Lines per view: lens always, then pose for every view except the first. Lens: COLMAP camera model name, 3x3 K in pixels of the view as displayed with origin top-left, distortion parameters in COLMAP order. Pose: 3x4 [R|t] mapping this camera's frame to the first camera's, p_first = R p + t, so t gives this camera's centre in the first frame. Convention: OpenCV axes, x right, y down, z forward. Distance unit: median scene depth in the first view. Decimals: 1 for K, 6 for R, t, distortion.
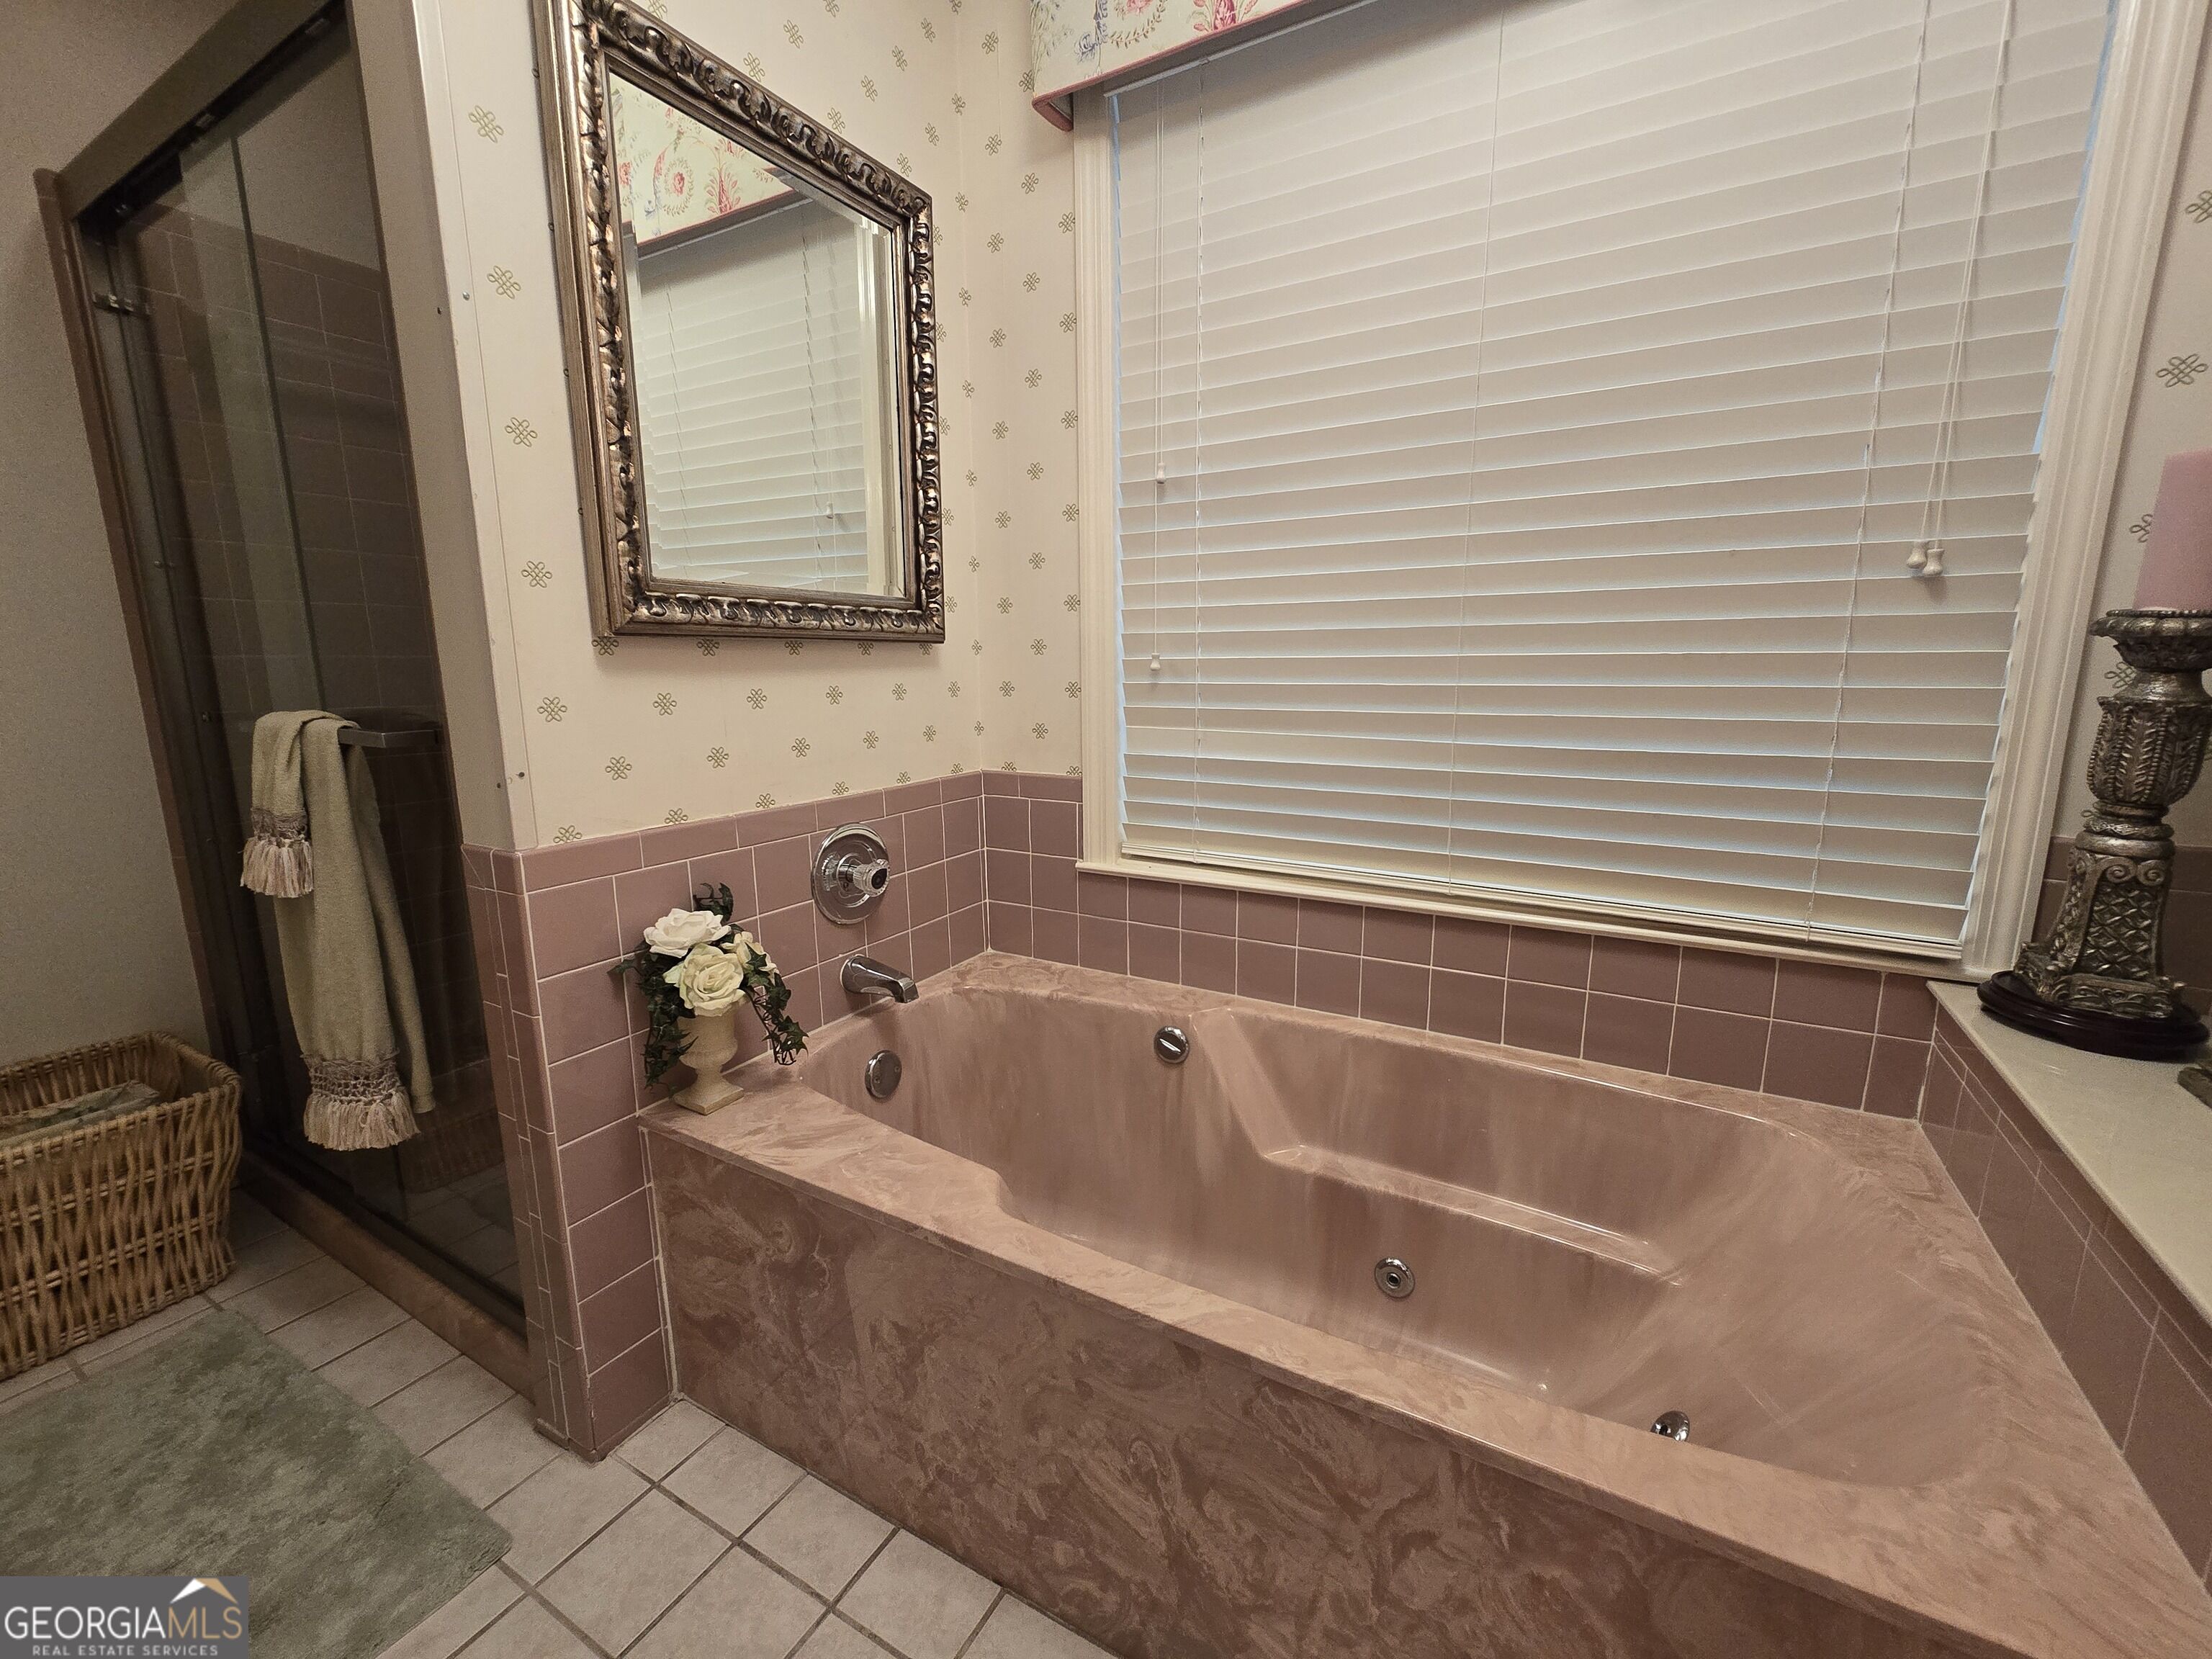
lens RADIAL K [[907.9, 0, 1103.8], [0, 907.9, 835.4], [0, 0, 1]] dist [-0.002359, -0.000201]
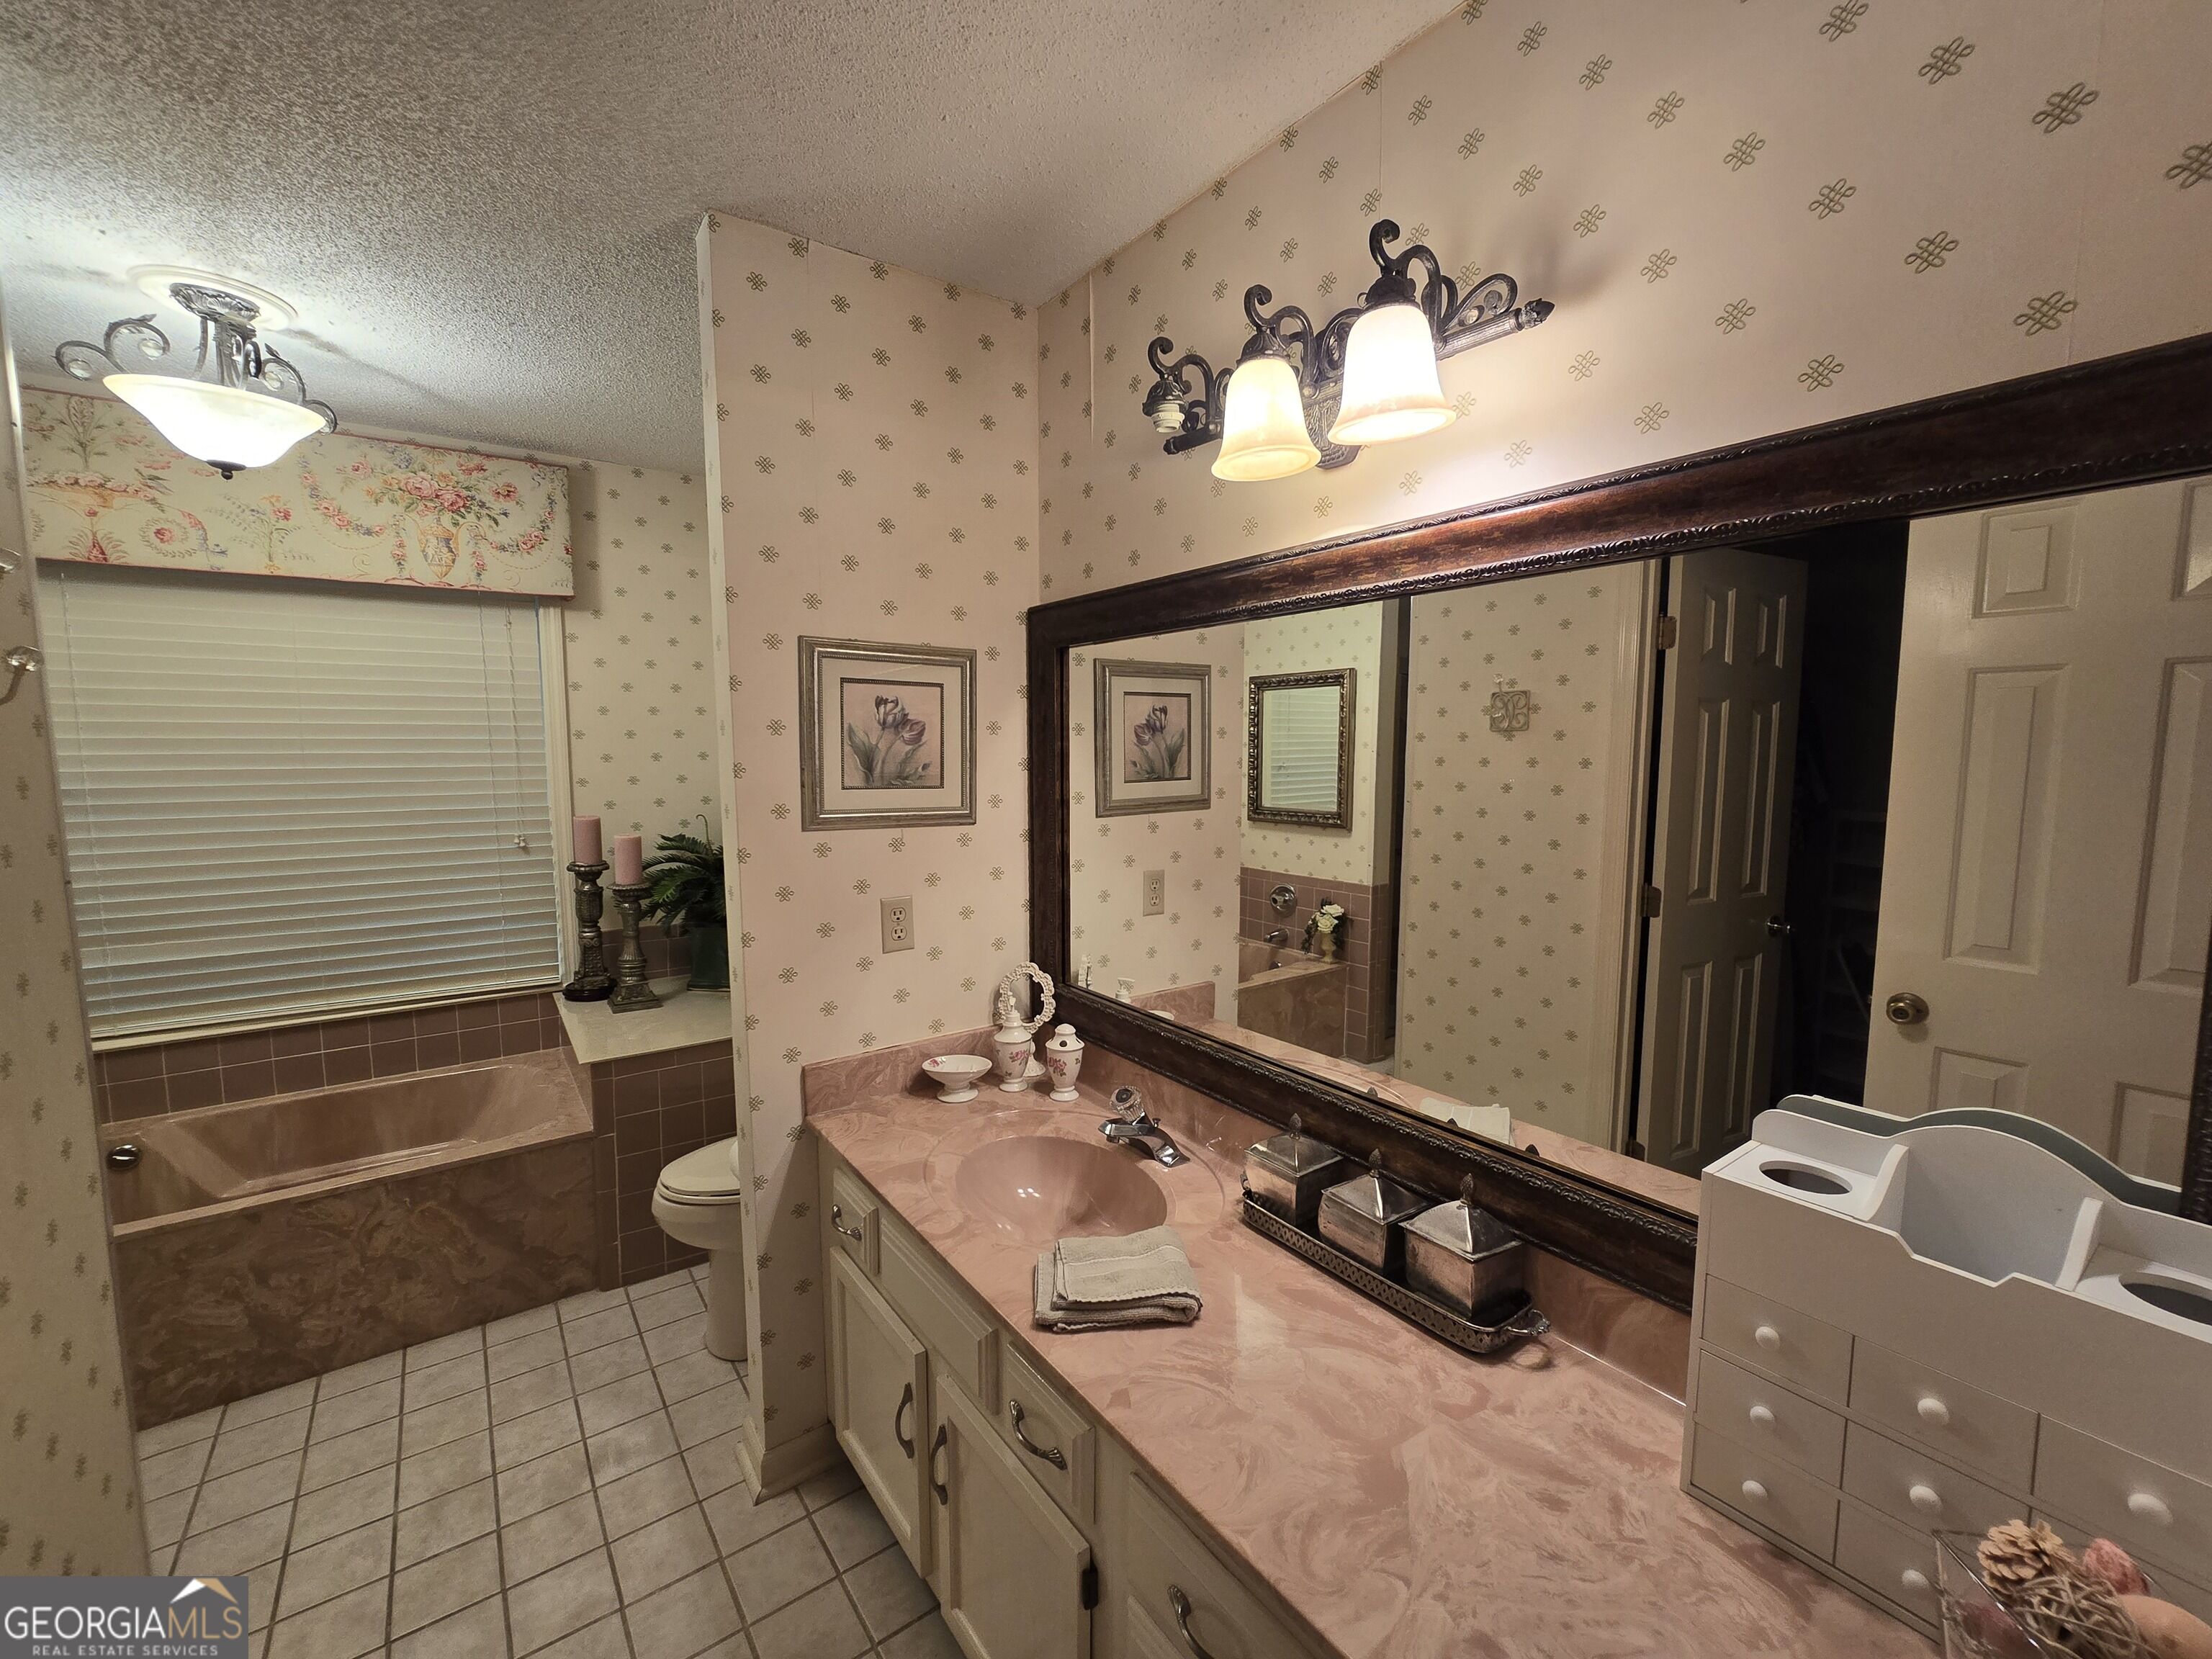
lens RADIAL K [[907.9, 0, 1103.8], [0, 907.9, 835.4], [0, 0, 1]] dist [-0.002359, -0.000201]
pose [[0.410683, -0.084292, 0.907874, -0.773215], [0.168956, 0.985508, 0.015072, -0.060250], [-0.895987, 0.147201, 0.418973, -1.567889]]
